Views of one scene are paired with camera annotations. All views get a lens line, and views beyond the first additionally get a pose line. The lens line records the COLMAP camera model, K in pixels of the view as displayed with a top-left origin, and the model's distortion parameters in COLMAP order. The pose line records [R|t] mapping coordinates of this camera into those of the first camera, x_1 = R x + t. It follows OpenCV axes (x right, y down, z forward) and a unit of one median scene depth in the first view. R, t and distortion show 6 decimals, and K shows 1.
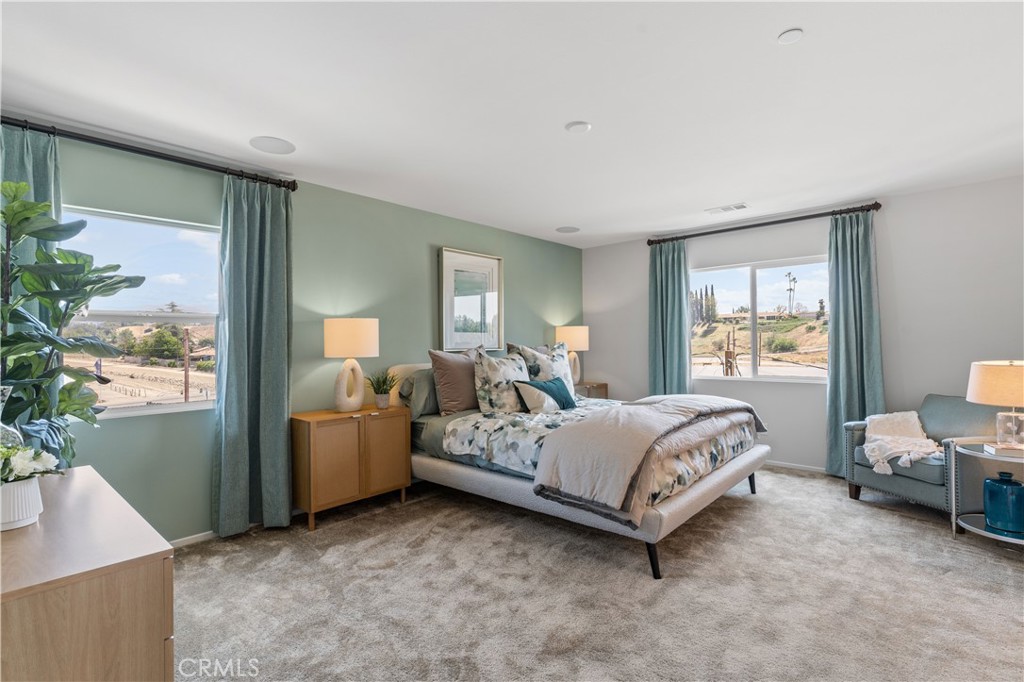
lens RADIAL K [[490.4, 0, 507.8], [0, 490.4, 340.4], [0, 0, 1]] dist [0.005544, -0.003046]
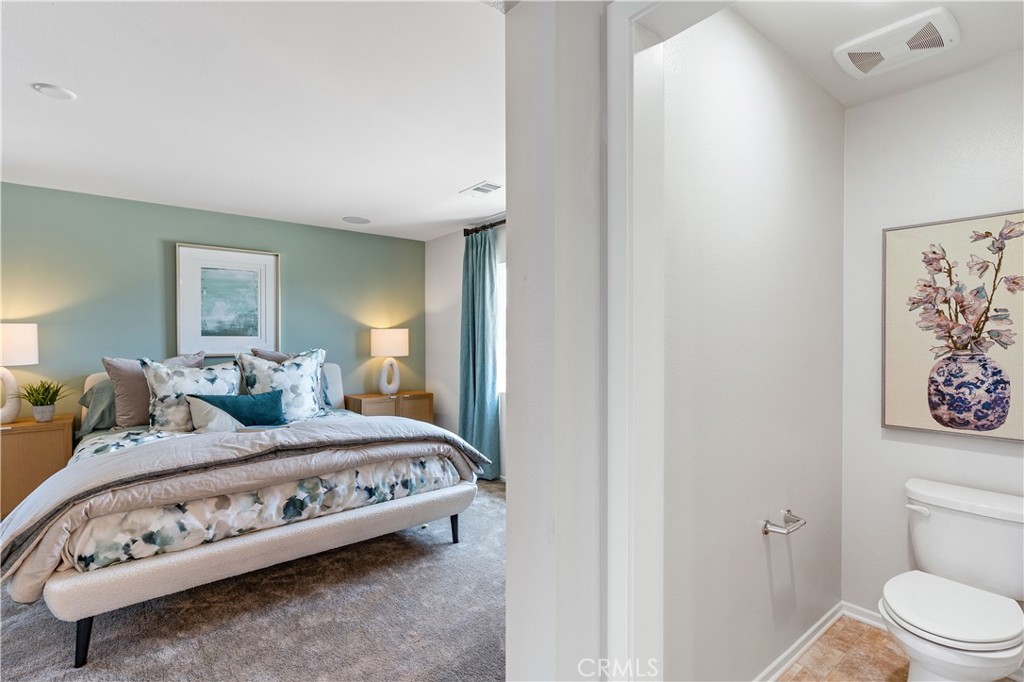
lens RADIAL K [[490.4, 0, 511.5], [0, 490.4, 340.9], [0, 0, 1]] dist [0.005544, -0.003046]
pose [[0.987884, 0.013090, -0.154644, 0.654393], [-0.011065, 0.999842, 0.013944, -0.028978], [0.154802, -0.012064, 0.987872, 0.205734]]
